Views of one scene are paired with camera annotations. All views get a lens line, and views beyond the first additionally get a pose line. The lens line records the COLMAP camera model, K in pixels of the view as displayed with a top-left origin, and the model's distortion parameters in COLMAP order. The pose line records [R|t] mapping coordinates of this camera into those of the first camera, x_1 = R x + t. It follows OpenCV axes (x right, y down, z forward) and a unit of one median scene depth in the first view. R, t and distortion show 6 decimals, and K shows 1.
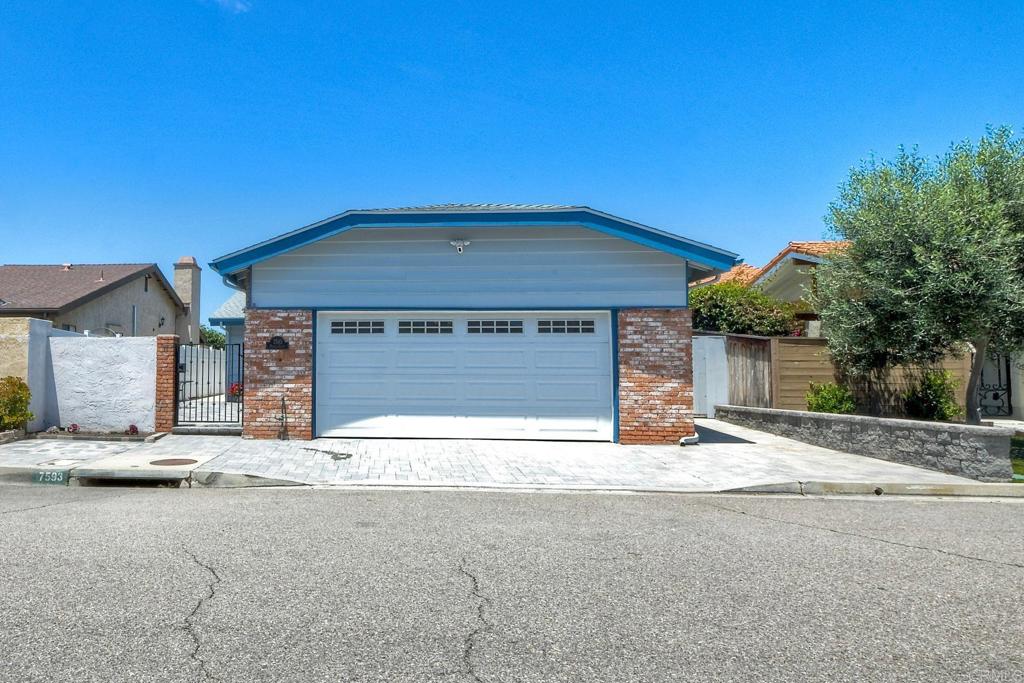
lens RADIAL K [[453.2, 0, 452.0], [0, 453.2, 353.9], [0, 0, 1]] dist [0.002290, 0.001367]
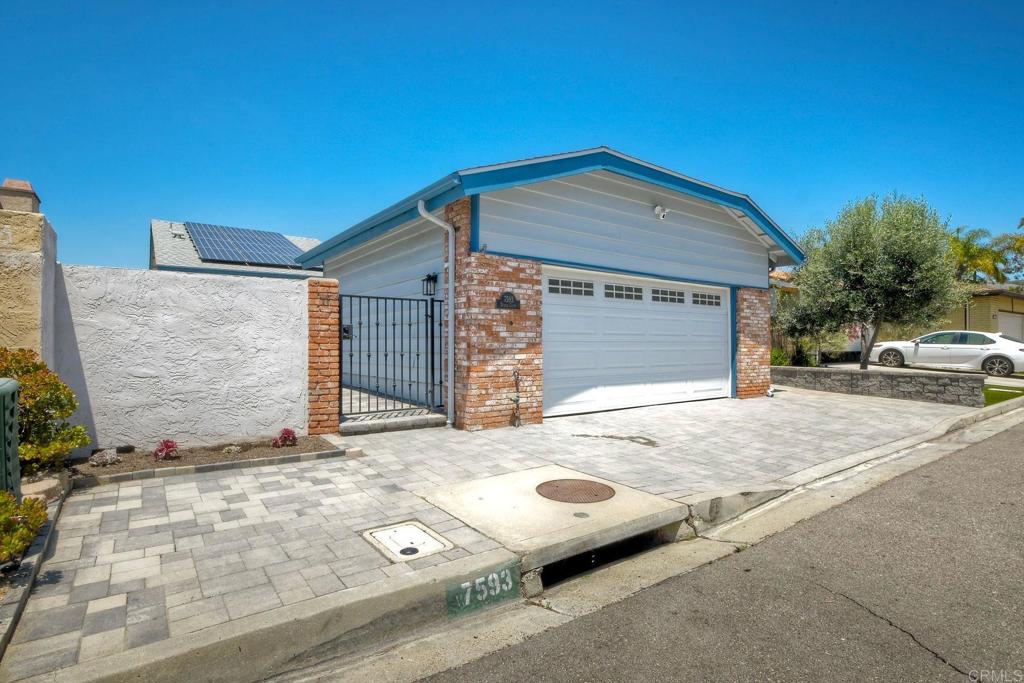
lens RADIAL K [[371.6, 0, 488.9], [0, 371.6, 336.1], [0, 0, 1]] dist [0.000192, 0.000062]
pose [[0.878516, 0.006344, 0.477670, -0.691562], [-0.023832, 0.999249, 0.030559, 0.016273], [-0.477117, -0.038230, 0.878008, 0.452466]]
